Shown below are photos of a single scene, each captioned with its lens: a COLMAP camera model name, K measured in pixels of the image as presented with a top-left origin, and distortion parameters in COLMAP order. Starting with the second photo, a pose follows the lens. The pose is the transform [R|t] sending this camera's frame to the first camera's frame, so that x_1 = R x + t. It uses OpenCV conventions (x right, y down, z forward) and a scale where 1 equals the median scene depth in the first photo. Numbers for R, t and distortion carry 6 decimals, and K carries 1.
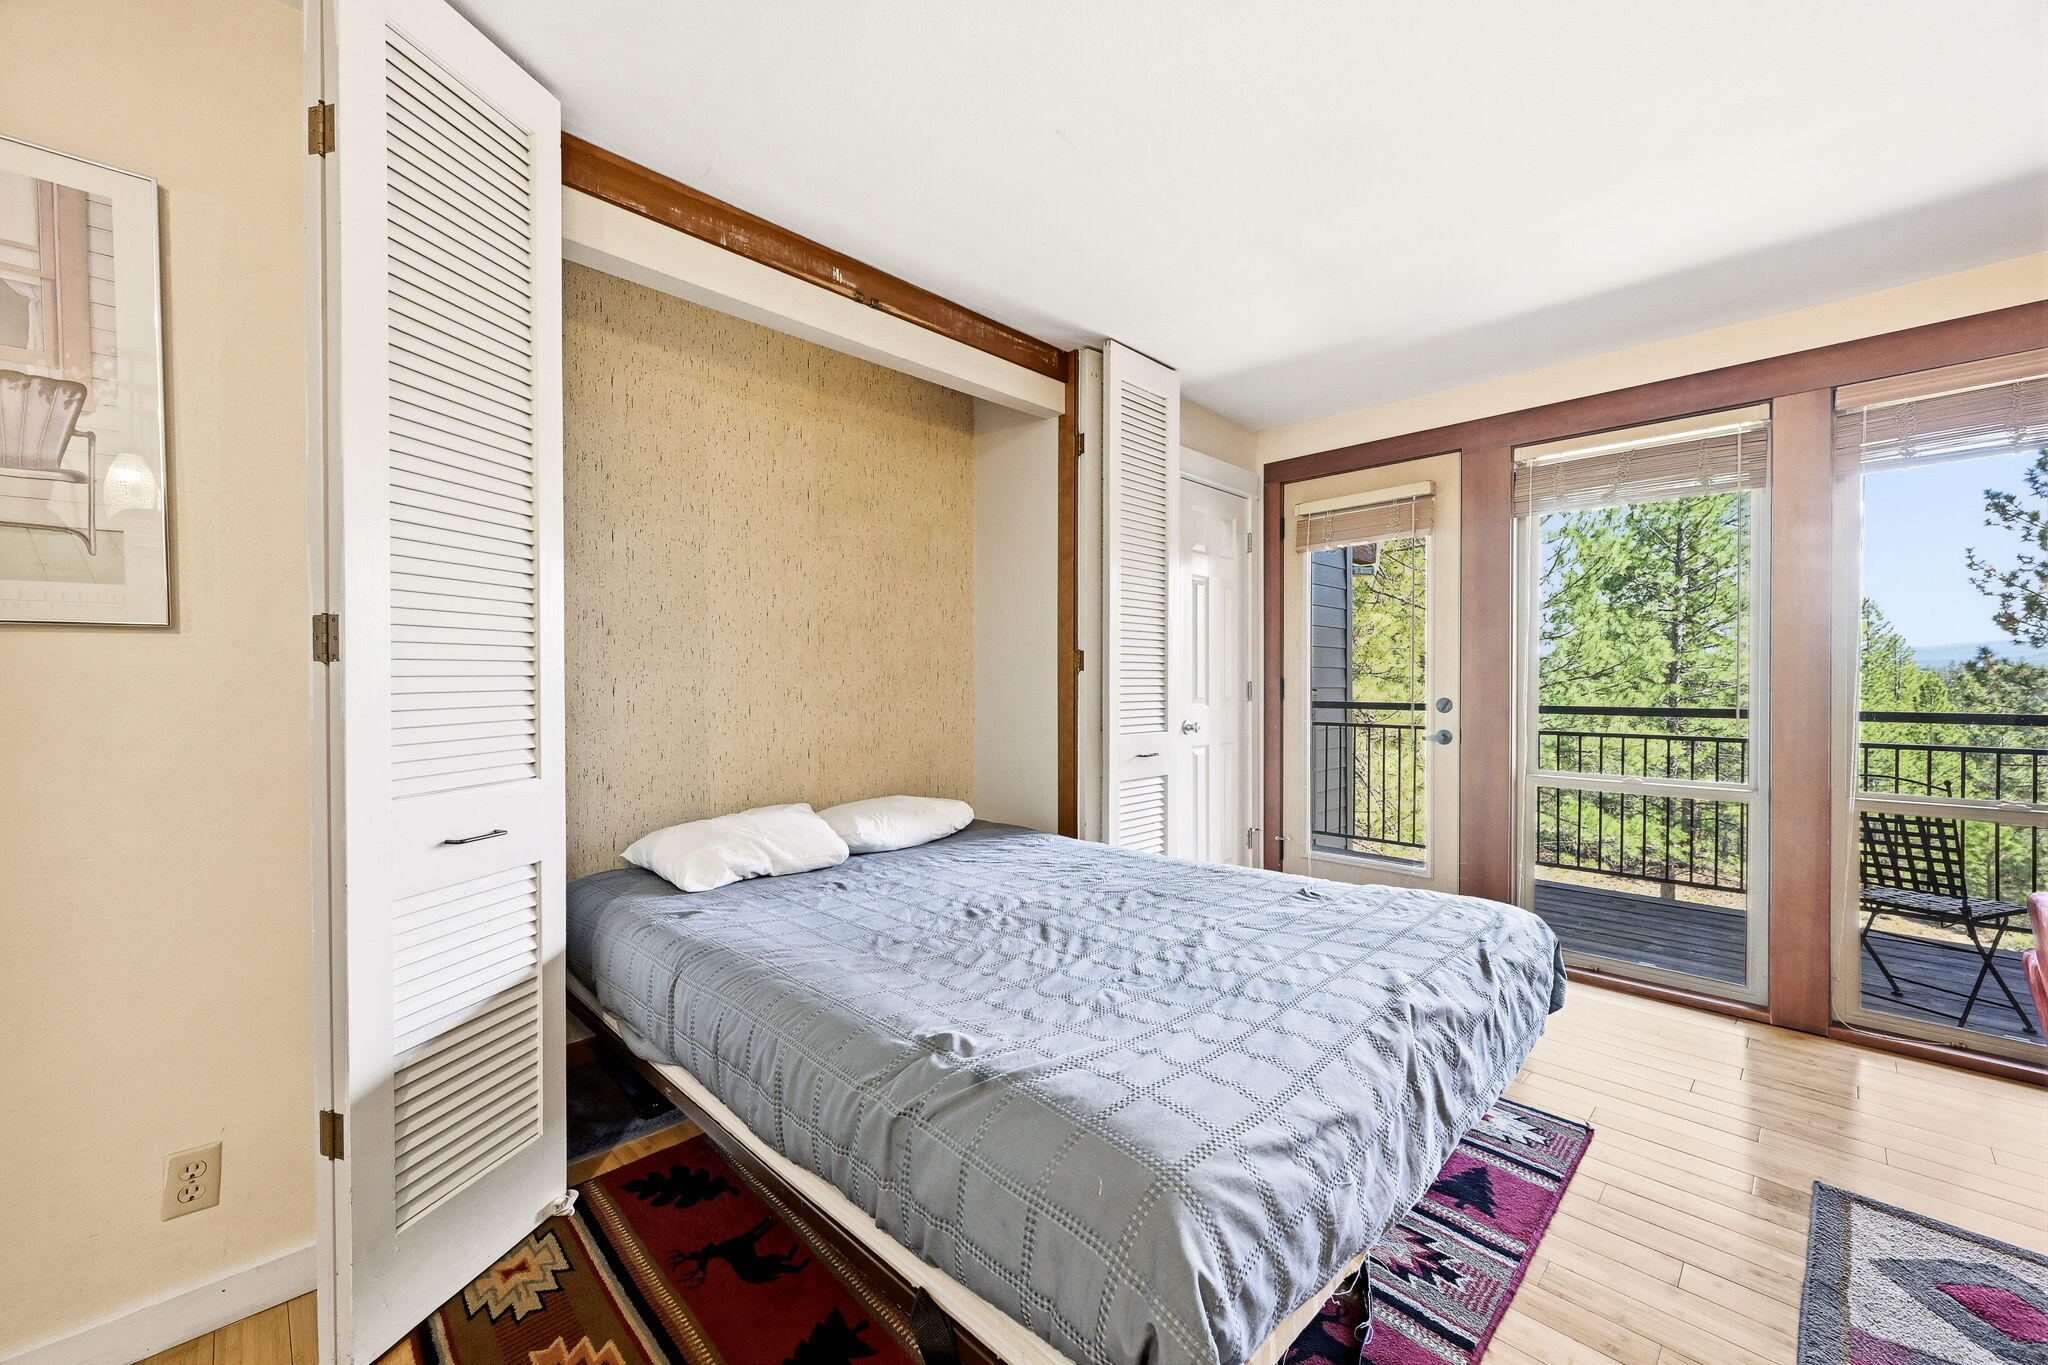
lens RADIAL K [[797.1, 0, 1020.4], [0, 797.1, 685.3], [0, 0, 1]] dist [-0.000874, 0.000023]
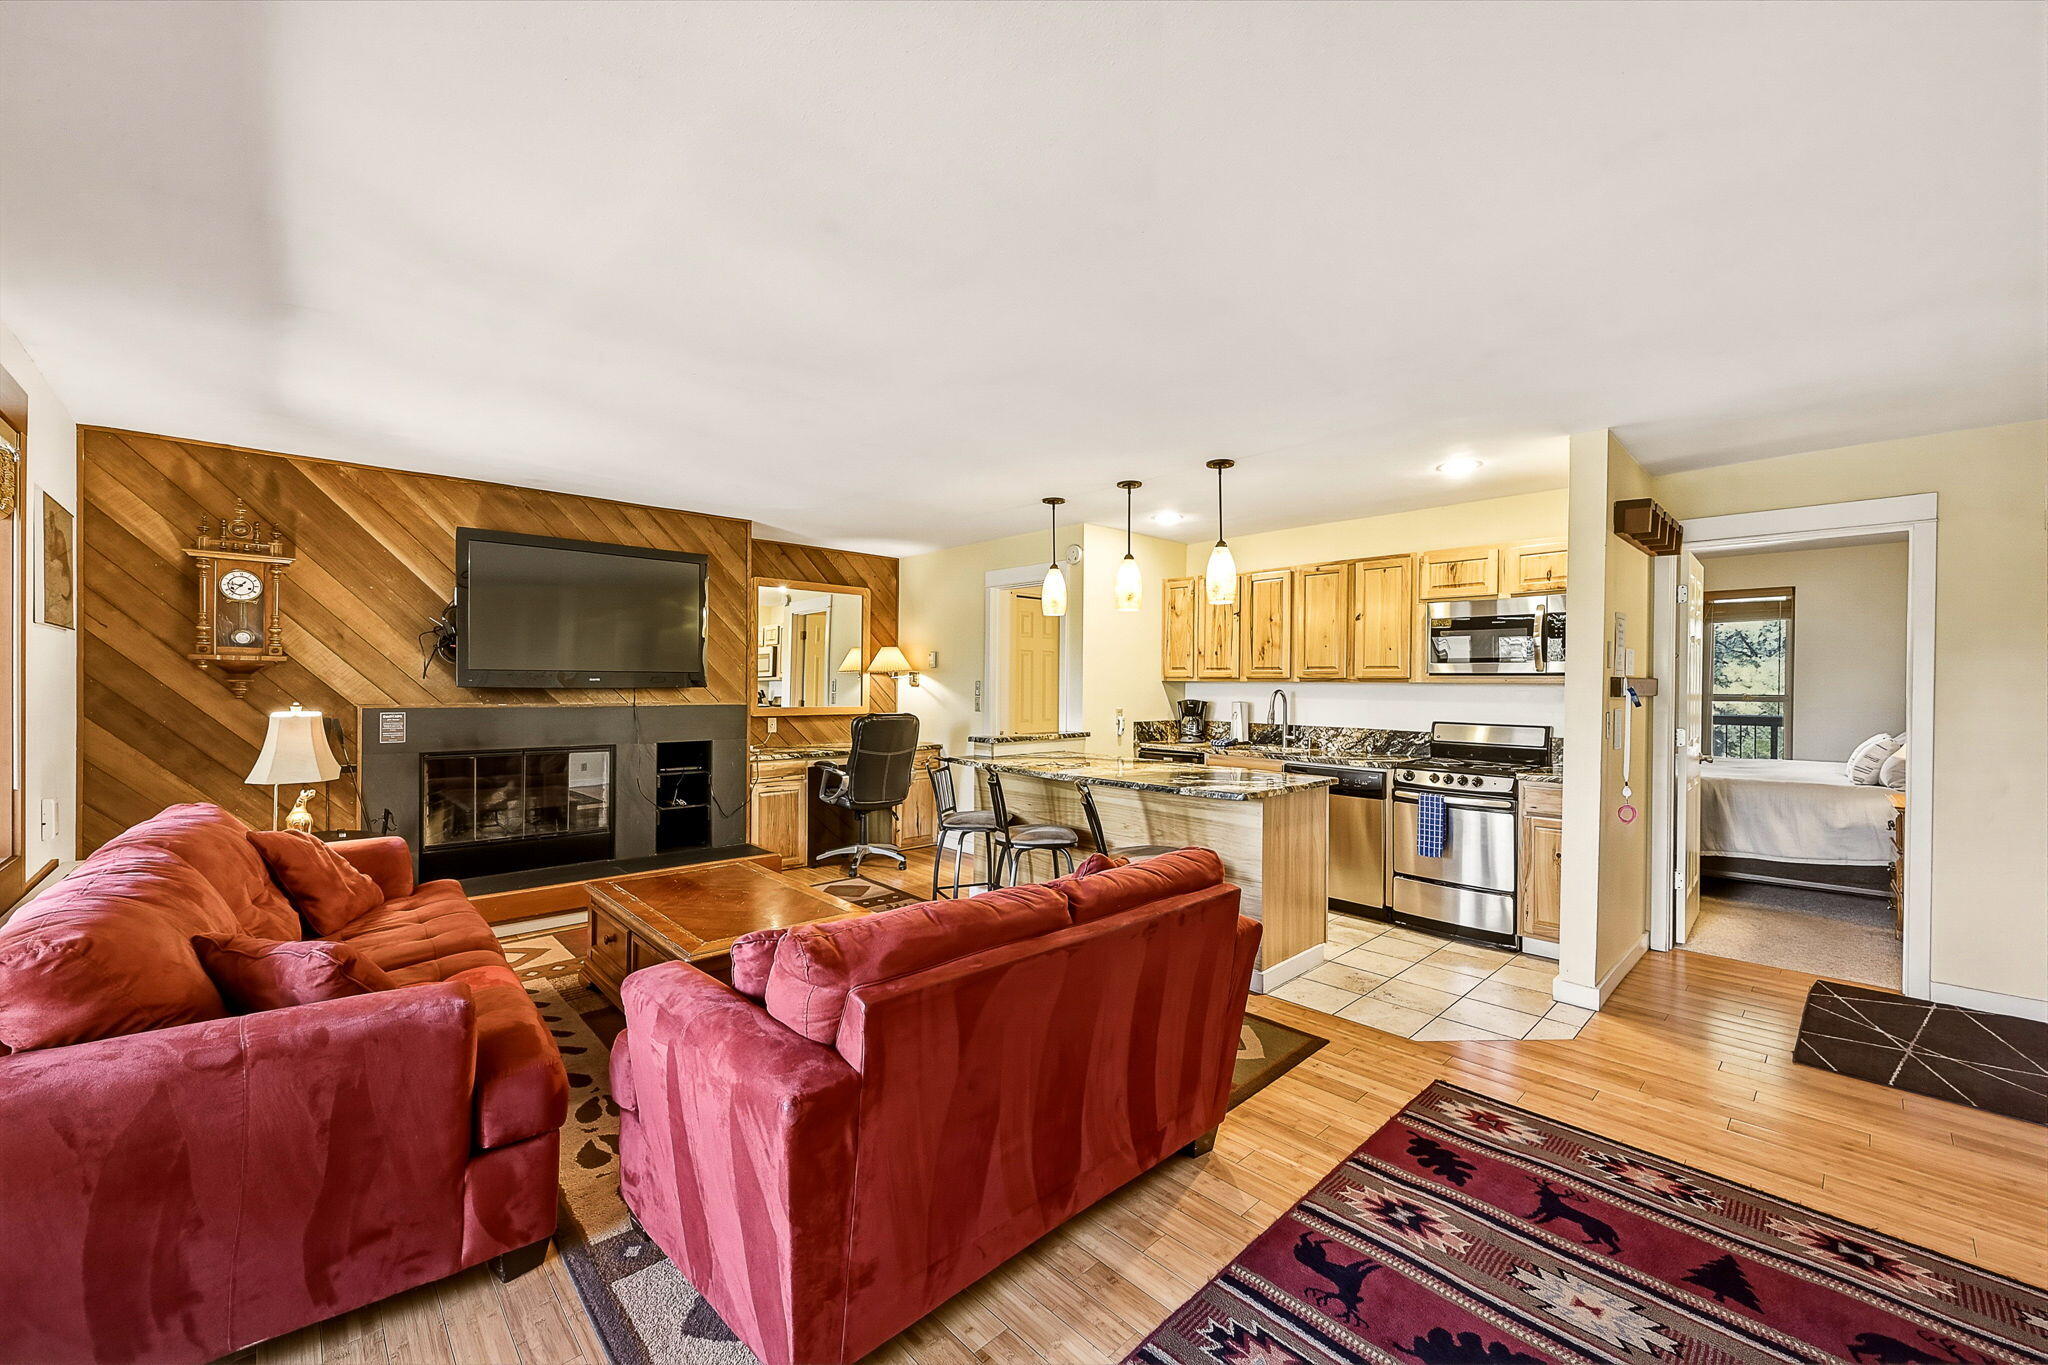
lens RADIAL K [[797.1, 0, 1020.4], [0, 797.1, 685.3], [0, 0, 1]] dist [-0.000874, 0.000023]
pose [[-0.999731, -0.008360, 0.021647, 0.314732], [-0.008073, 0.999879, 0.013287, -0.054072], [-0.021755, 0.013109, -0.999677, 0.823241]]
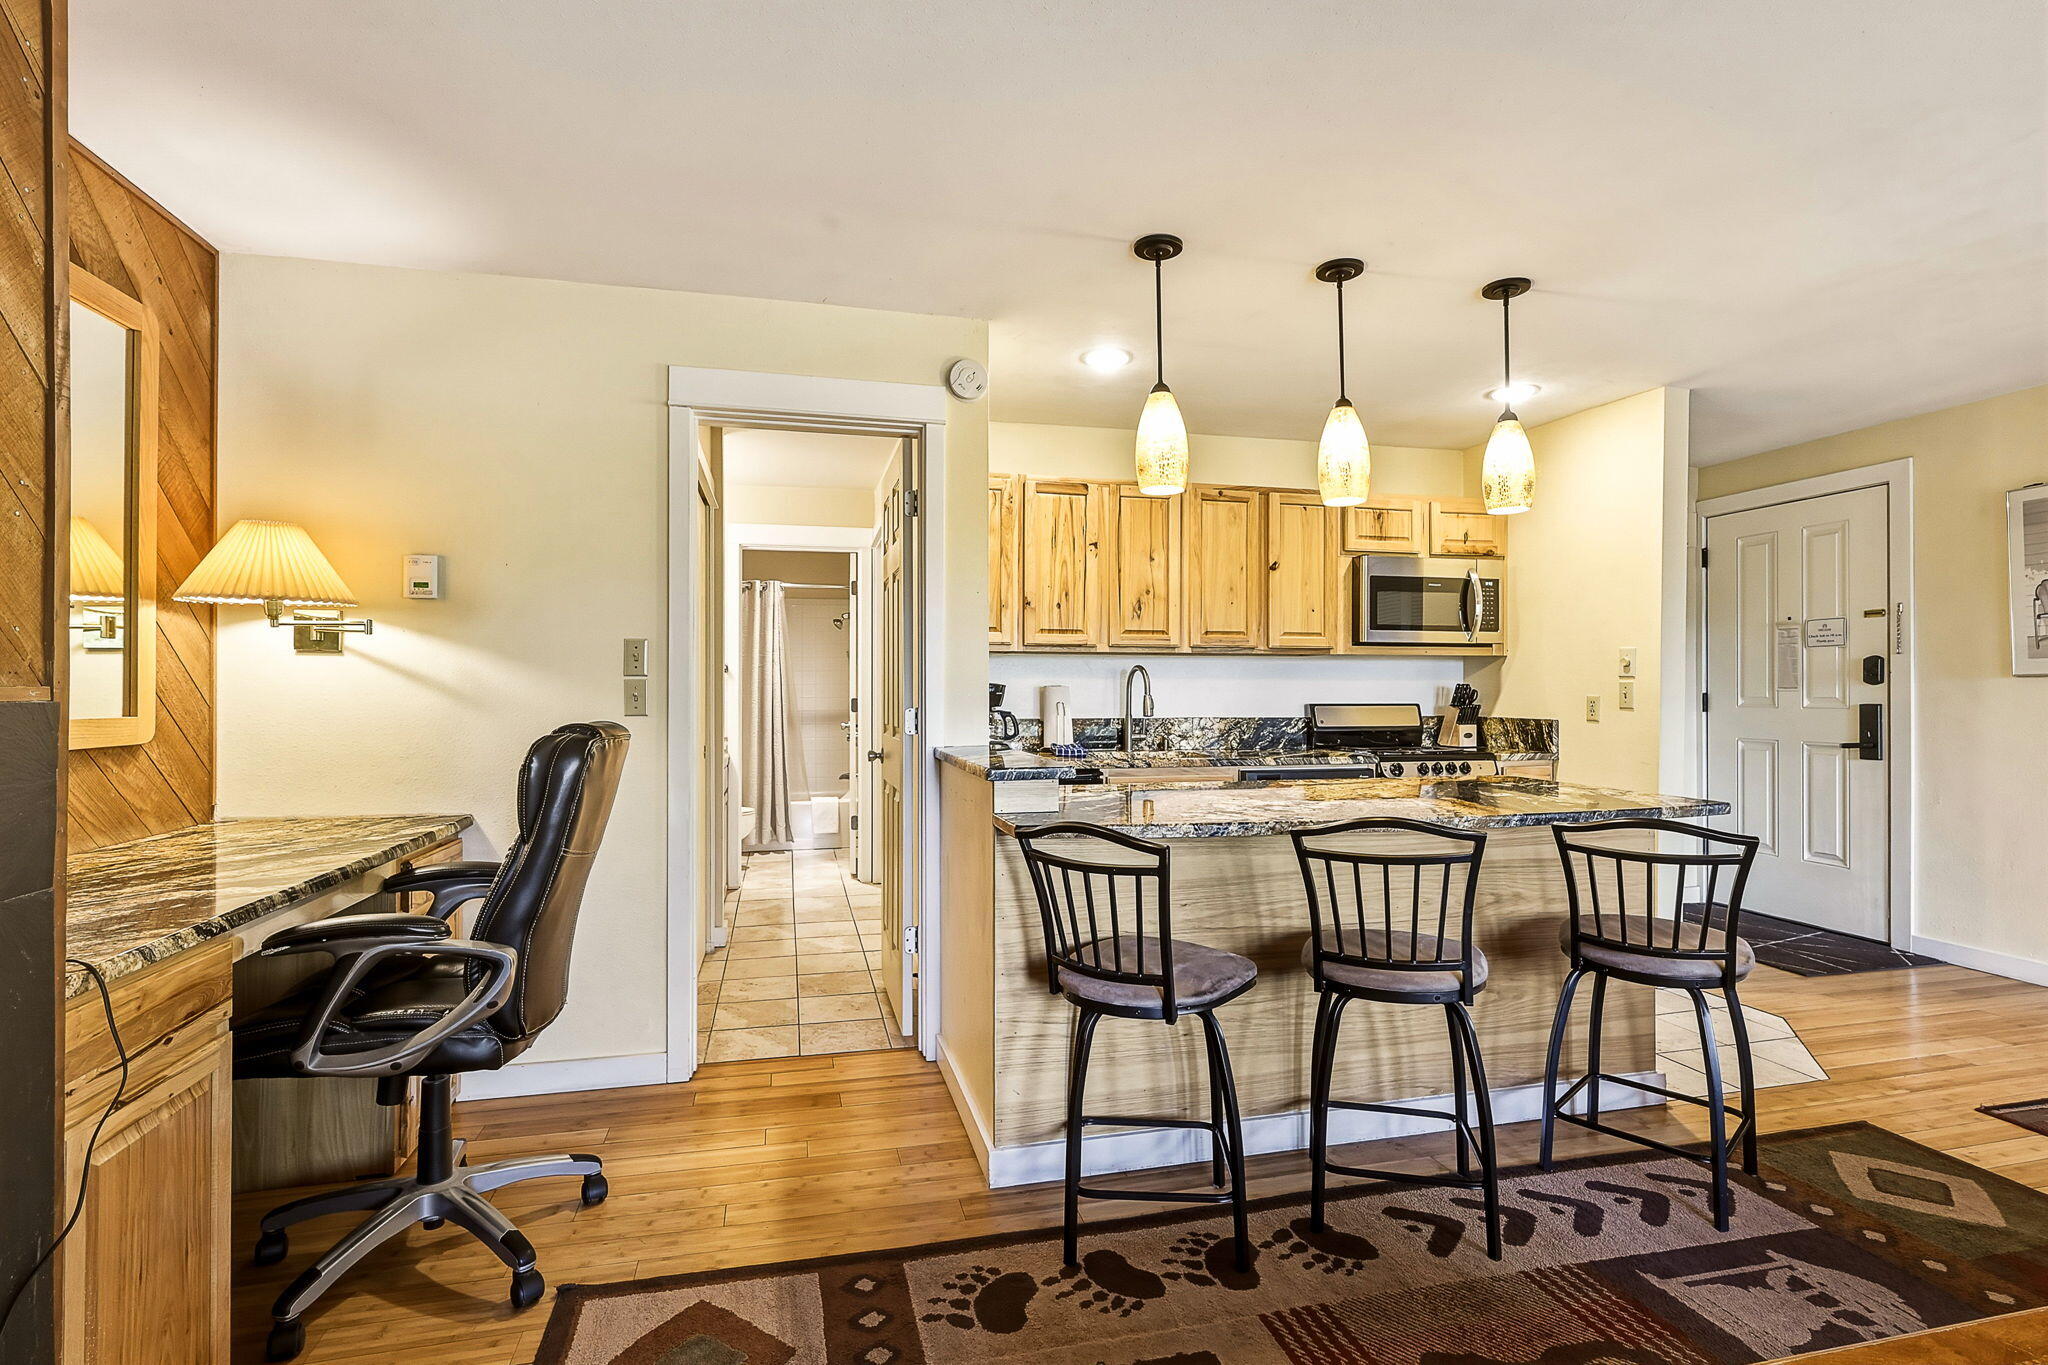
lens RADIAL K [[960.4, 0, 1022.3], [0, 960.4, 687.0], [0, 0, 1]] dist [0.000648, 0.000992]
pose [[-0.510906, -0.003390, -0.859630, 0.928667], [-0.006530, 0.999979, -0.000063, -0.005153], [0.859612, 0.005581, -0.510917, -0.127481]]
